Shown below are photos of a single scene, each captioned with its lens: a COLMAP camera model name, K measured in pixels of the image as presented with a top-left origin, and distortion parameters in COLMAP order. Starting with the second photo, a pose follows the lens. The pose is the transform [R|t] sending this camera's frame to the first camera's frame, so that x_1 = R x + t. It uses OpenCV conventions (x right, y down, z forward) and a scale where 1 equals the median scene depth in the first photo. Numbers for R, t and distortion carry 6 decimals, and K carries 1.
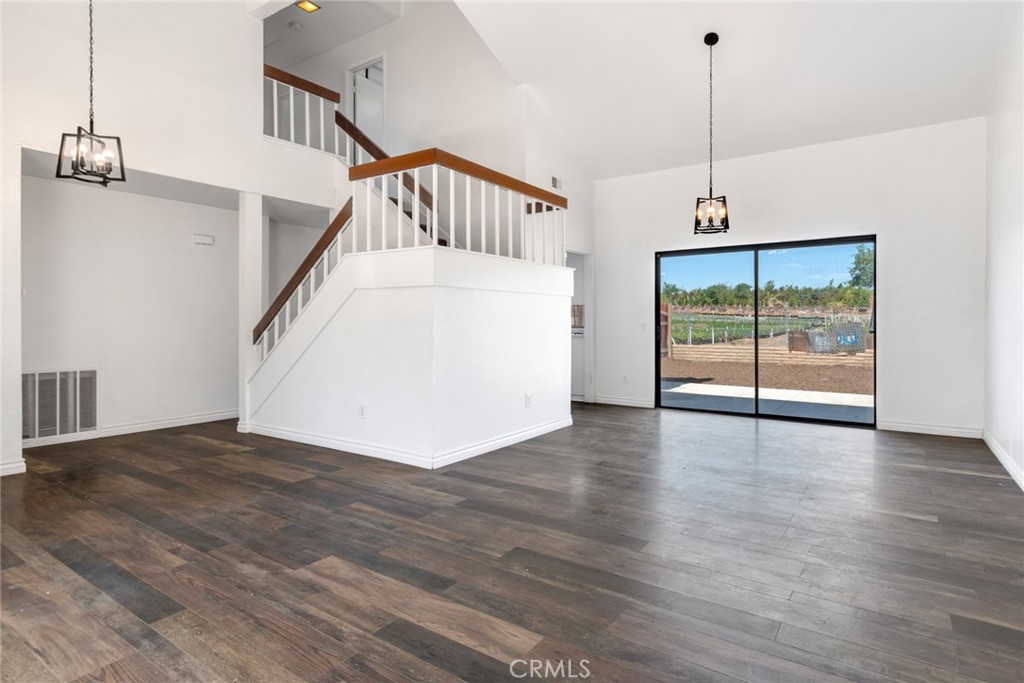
lens RADIAL K [[548.9, 0, 528.1], [0, 548.9, 322.2], [0, 0, 1]] dist [0.003812, 0.001029]
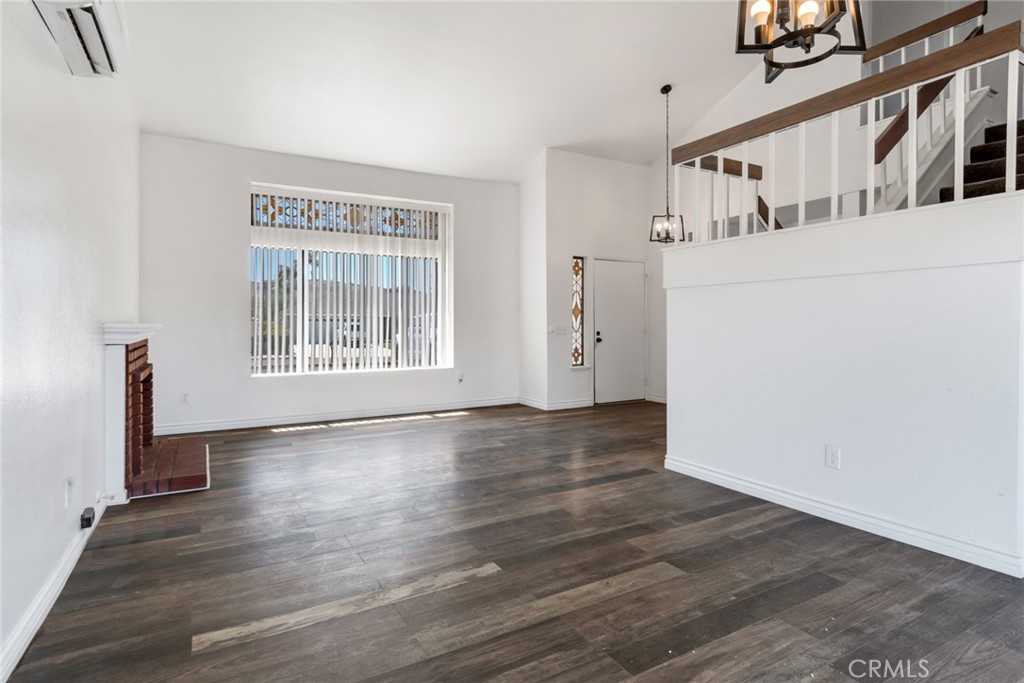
lens RADIAL K [[548.9, 0, 528.1], [0, 548.9, 322.2], [0, 0, 1]] dist [0.003812, 0.001029]
pose [[-0.430510, 0.008521, -0.902546, 1.312490], [0.000907, 0.999959, 0.009008, -0.016898], [0.902585, 0.003059, -0.430500, 1.854708]]
